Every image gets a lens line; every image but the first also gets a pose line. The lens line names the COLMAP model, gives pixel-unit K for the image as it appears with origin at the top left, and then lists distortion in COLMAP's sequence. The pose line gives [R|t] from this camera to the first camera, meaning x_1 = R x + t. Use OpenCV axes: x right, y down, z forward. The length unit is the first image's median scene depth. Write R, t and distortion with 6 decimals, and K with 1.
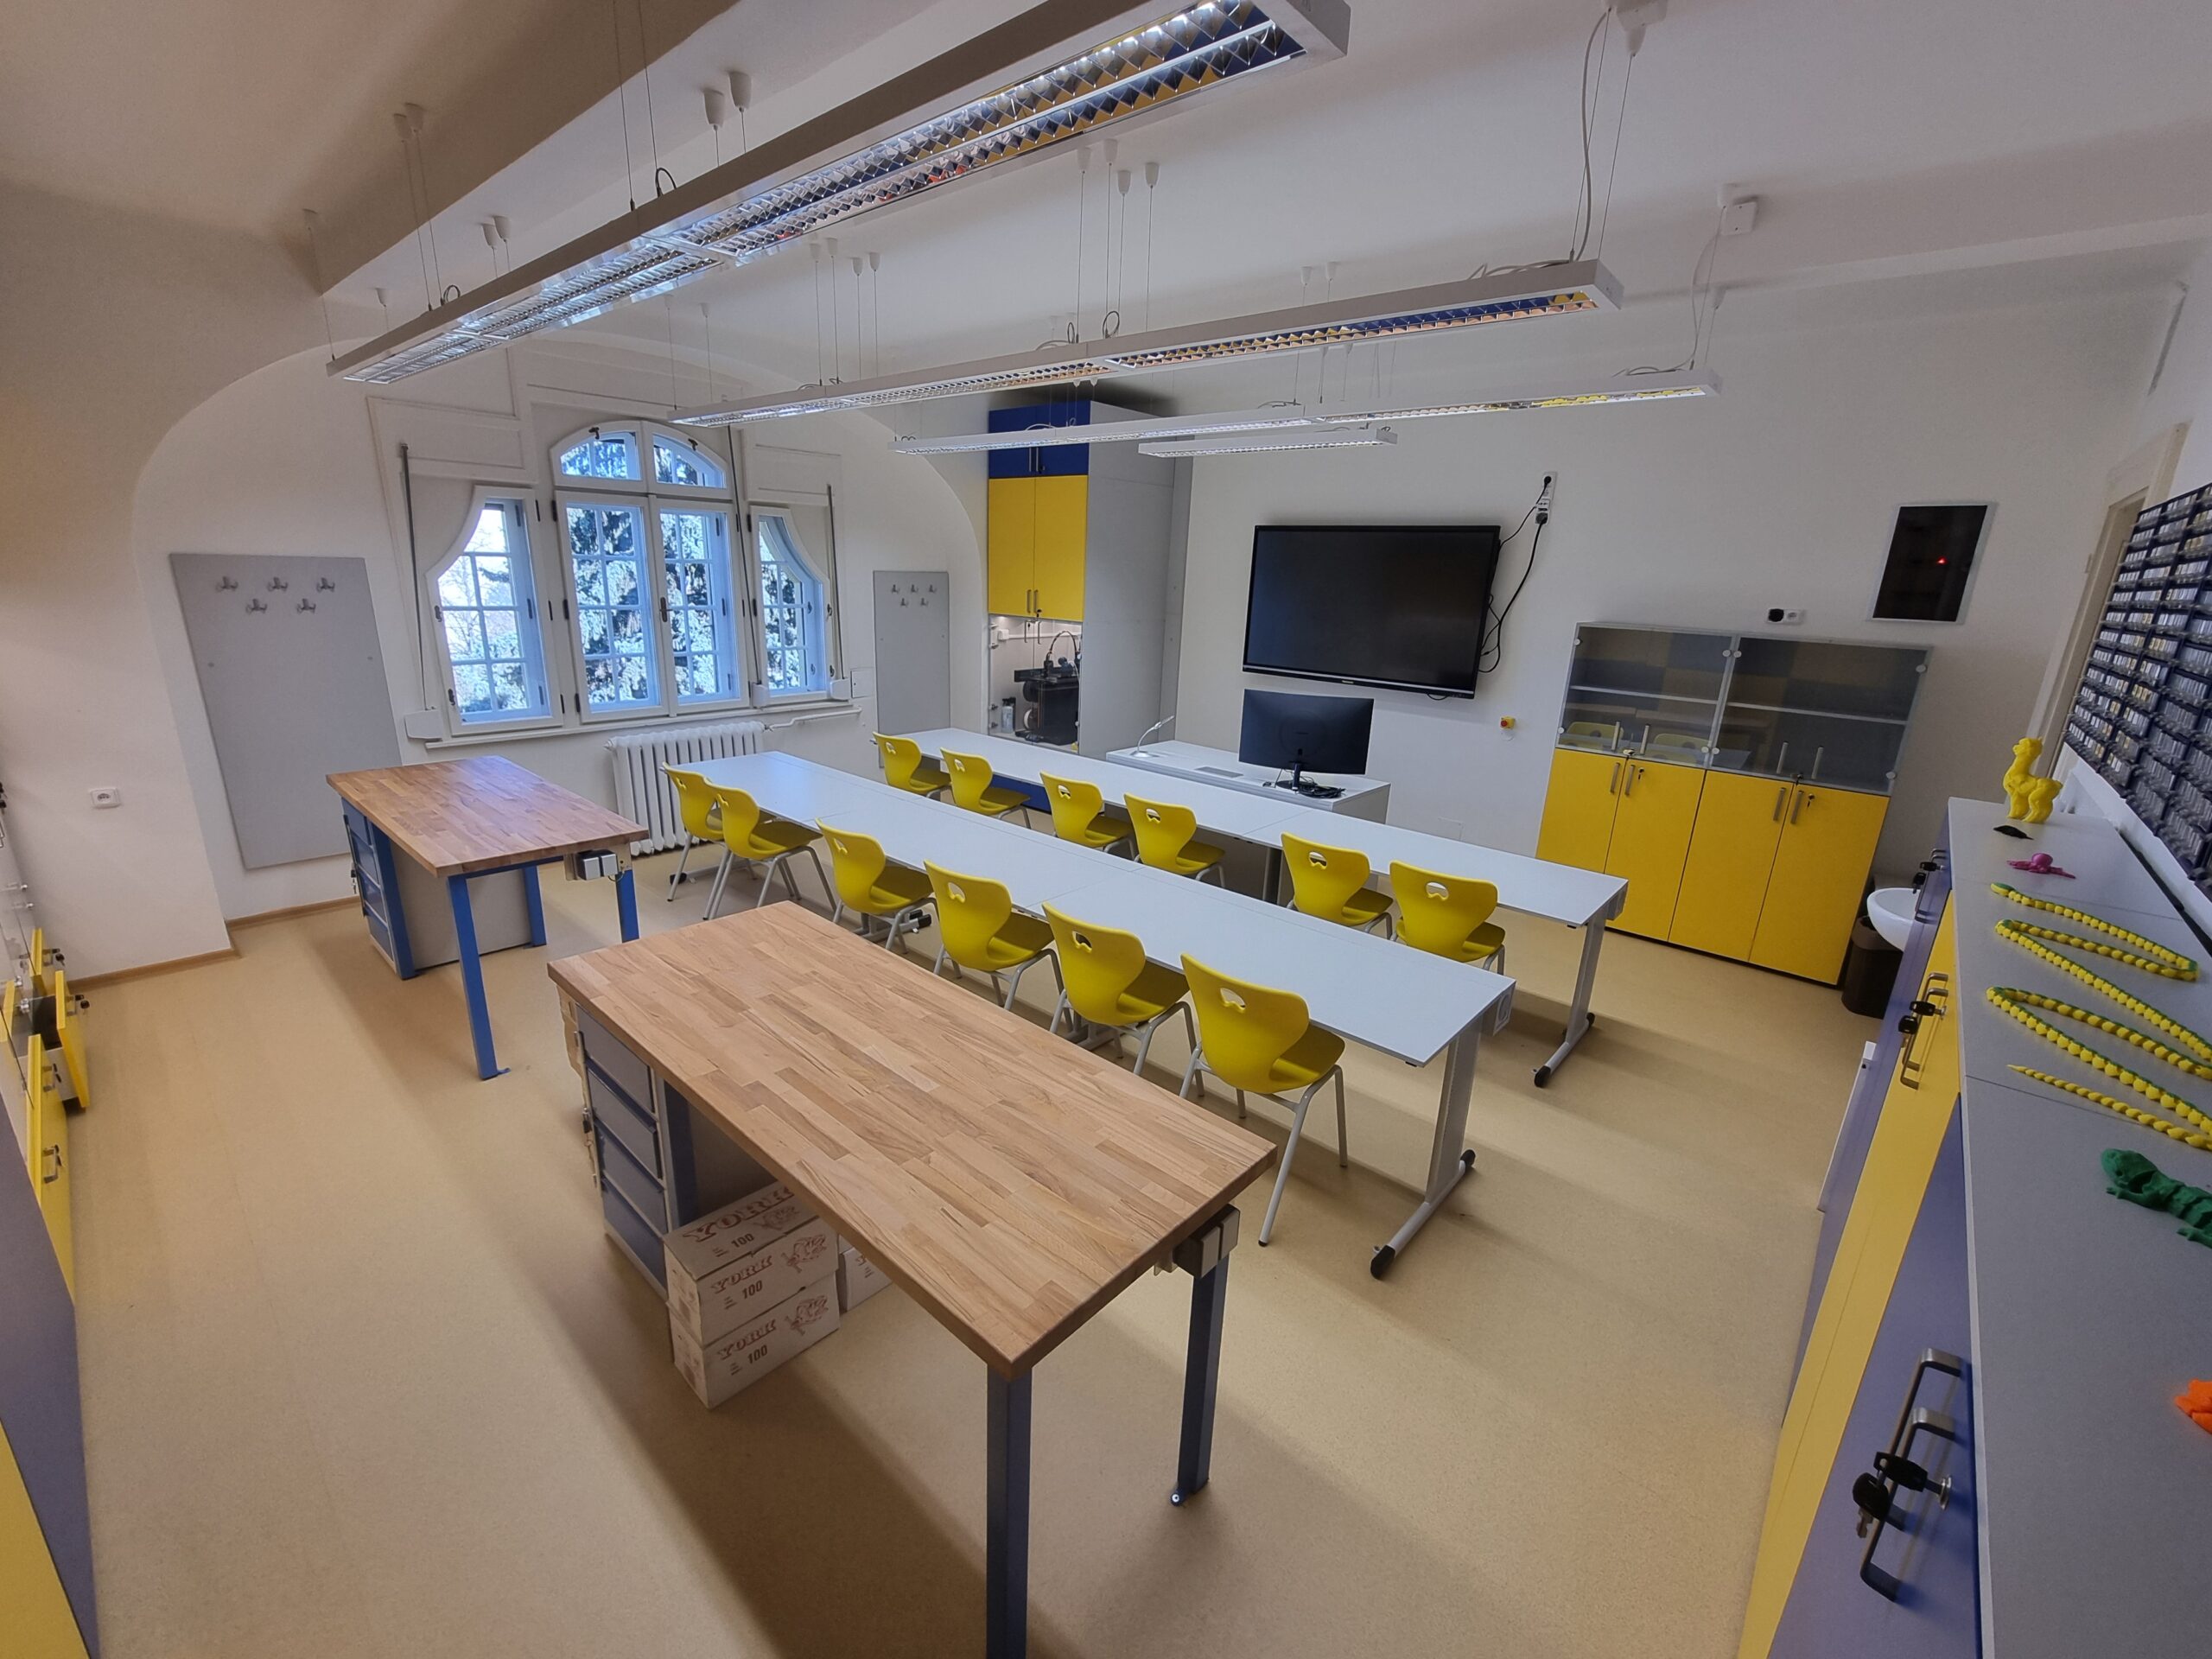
lens RADIAL K [[922.2, 0, 1097.3], [0, 922.2, 826.4], [0, 0, 1]] dist [0.001069, -0.000721]
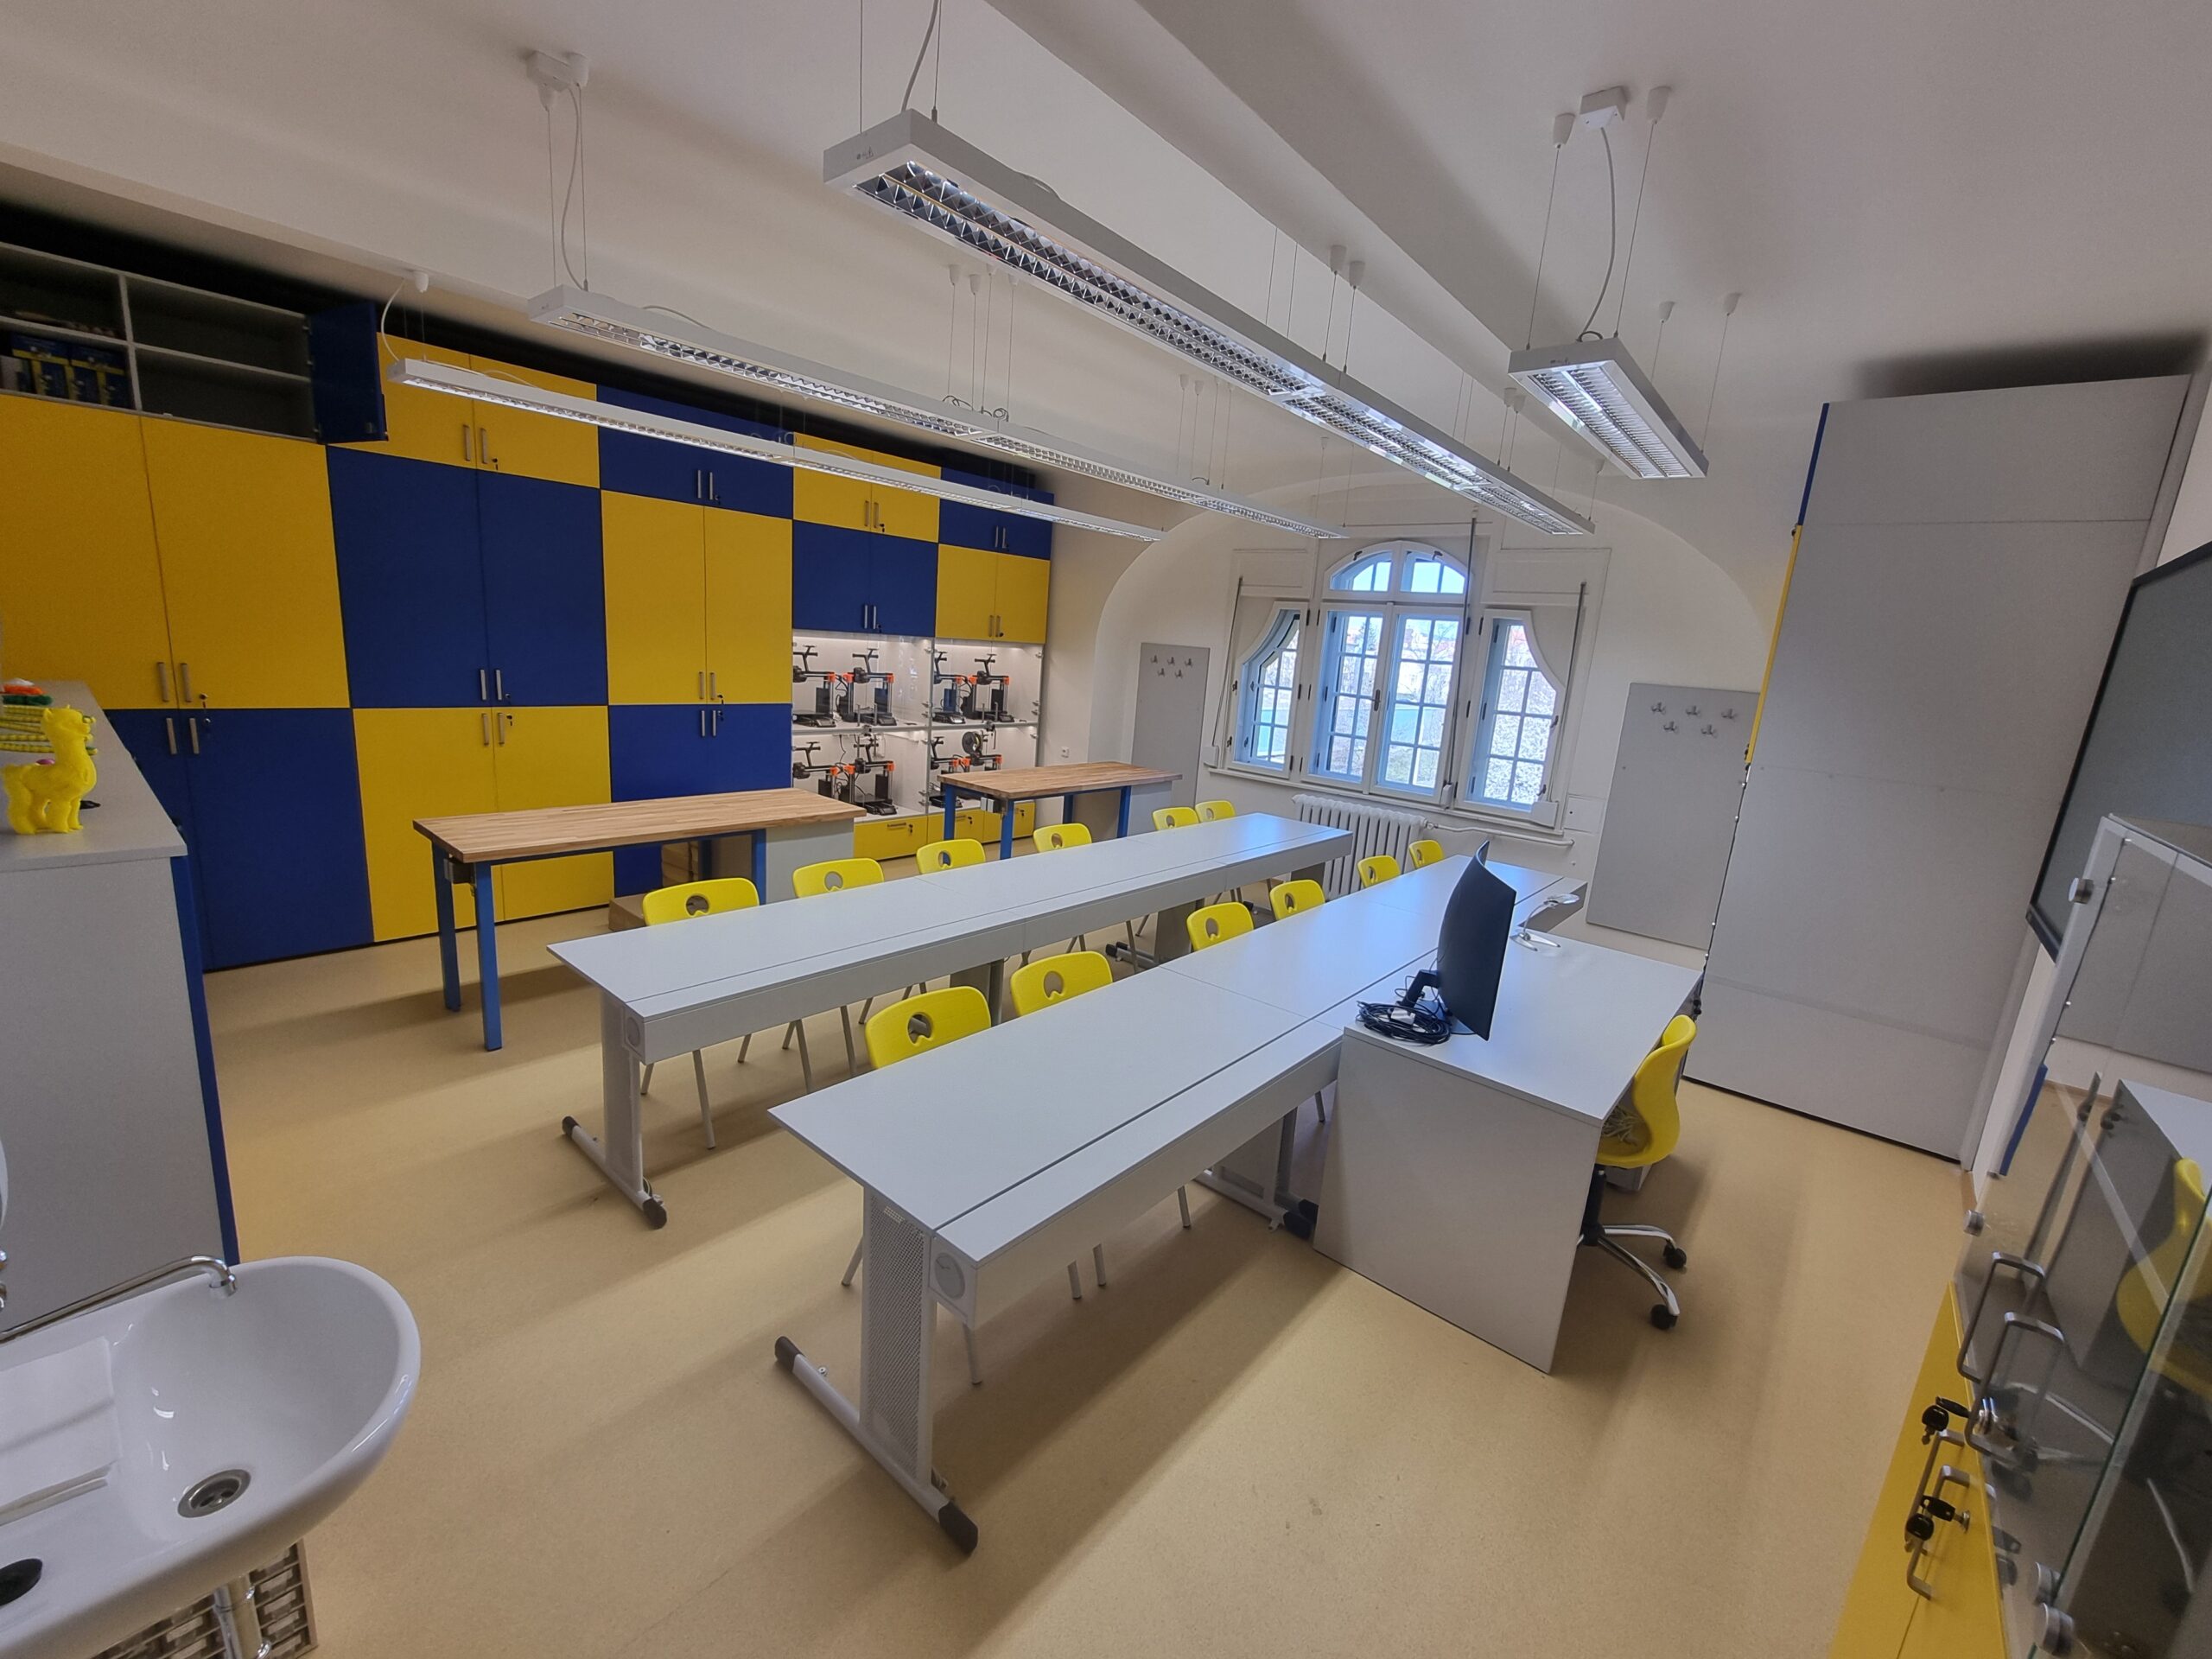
lens RADIAL K [[922.2, 0, 1097.3], [0, 922.2, 826.4], [0, 0, 1]] dist [0.001069, -0.000721]
pose [[0.009847, 0.178441, -0.983901, 0.823045], [-0.338219, 0.926551, 0.164655, -0.200304], [0.941016, 0.331153, 0.069476, 0.803784]]
